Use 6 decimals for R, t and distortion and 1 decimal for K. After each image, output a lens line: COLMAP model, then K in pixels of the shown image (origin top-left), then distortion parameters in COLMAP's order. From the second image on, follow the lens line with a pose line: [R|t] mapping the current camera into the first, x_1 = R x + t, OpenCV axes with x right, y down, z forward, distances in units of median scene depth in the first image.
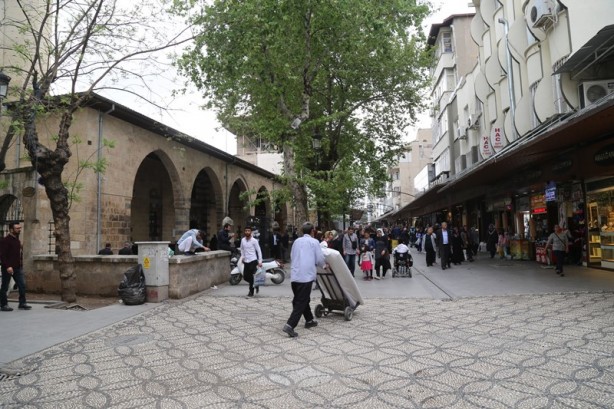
lens RADIAL K [[414.5, 0, 310.2], [0, 414.5, 209.7], [0, 0, 1]] dist [-0.123626, 0.067782]
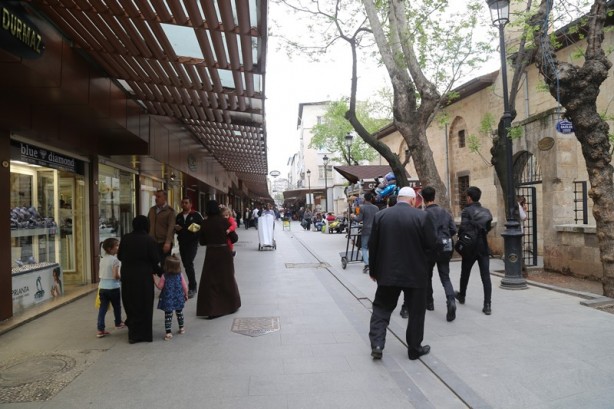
lens RADIAL K [[414.5, 0, 310.2], [0, 414.5, 209.7], [0, 0, 1]] dist [-0.123626, 0.067782]
pose [[0.419579, -0.002600, -0.907715, -0.166656], [0.074730, 0.996700, 0.031688, 0.021627], [0.904637, -0.081130, 0.418389, 0.208592]]
